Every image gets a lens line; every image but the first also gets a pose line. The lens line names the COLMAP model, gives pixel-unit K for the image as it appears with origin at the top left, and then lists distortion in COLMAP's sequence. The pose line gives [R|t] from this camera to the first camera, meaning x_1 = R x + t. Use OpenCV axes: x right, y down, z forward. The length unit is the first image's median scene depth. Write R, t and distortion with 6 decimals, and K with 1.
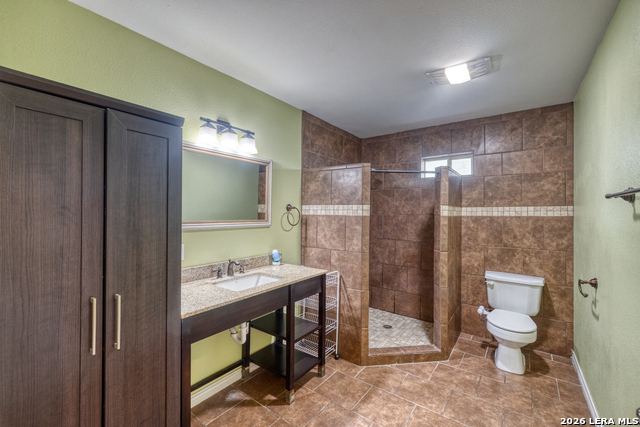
lens RADIAL K [[280.0, 0, 318.9], [0, 280.0, 211.1], [0, 0, 1]] dist [-0.001304, -0.000805]
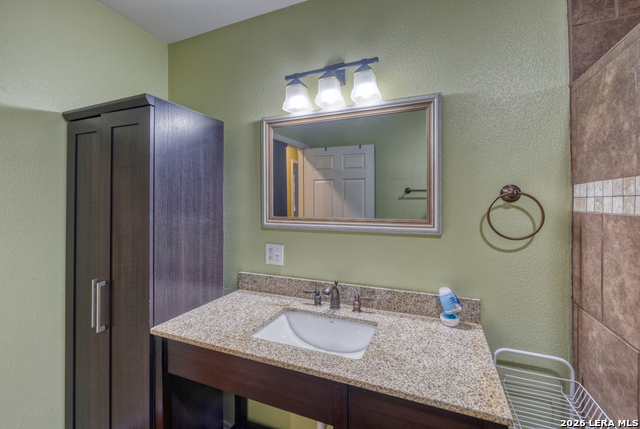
lens RADIAL K [[280.0, 0, 322.1], [0, 280.0, 200.9], [0, 0, 1]] dist [-0.001304, -0.000805]
pose [[0.230278, -0.013810, -0.973027, 0.195647], [0.006703, 0.999898, -0.012605, 0.001544], [0.973102, -0.003619, 0.230347, 0.576711]]
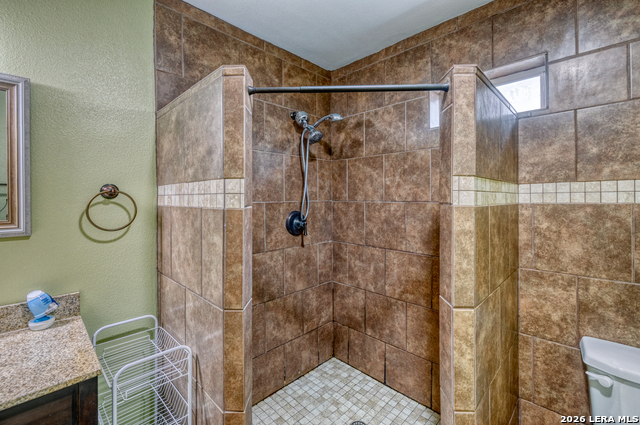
lens RADIAL K [[280.0, 0, 324.2], [0, 280.0, 199.2], [0, 0, 1]] dist [-0.001304, -0.000805]
pose [[0.990082, -0.013797, -0.139814, 0.273483], [0.014911, 0.999865, 0.006922, 0.002528], [0.139700, -0.008938, 0.990154, 0.529786]]
